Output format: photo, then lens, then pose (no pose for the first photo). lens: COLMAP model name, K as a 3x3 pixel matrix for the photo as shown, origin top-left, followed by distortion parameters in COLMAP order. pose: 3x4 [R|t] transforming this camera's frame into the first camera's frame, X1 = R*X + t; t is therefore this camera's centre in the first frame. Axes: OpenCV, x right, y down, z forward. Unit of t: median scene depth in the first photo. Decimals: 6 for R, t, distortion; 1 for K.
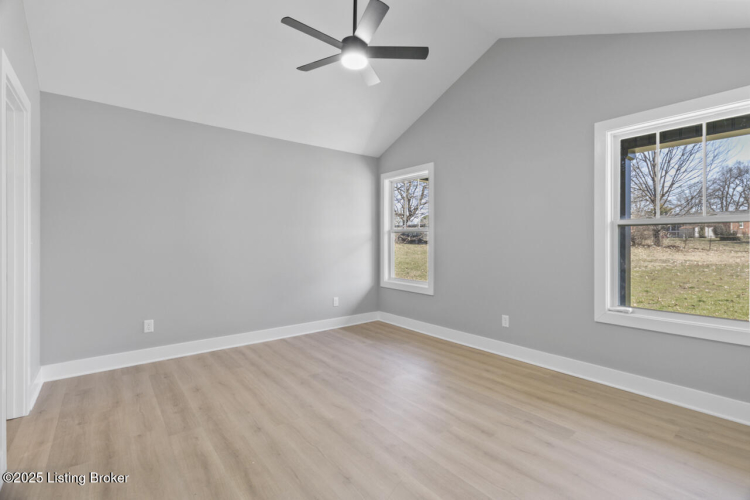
lens RADIAL K [[344.6, 0, 383.8], [0, 344.6, 242.3], [0, 0, 1]] dist [0.000752, 0.000057]
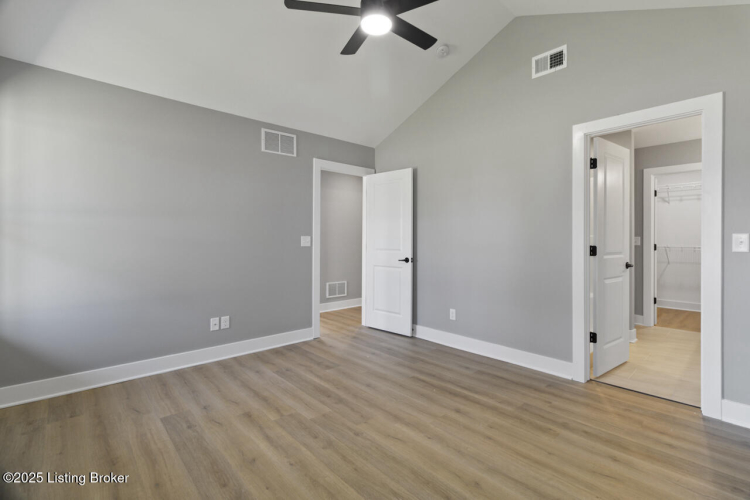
lens RADIAL K [[344.6, 0, 383.8], [0, 344.6, 242.3], [0, 0, 1]] dist [0.000752, 0.000057]
pose [[-0.997929, -0.000811, -0.064327, -0.057856], [-0.001028, 0.999994, 0.003341, 0.003546], [0.064324, 0.003400, -0.997923, 2.094087]]
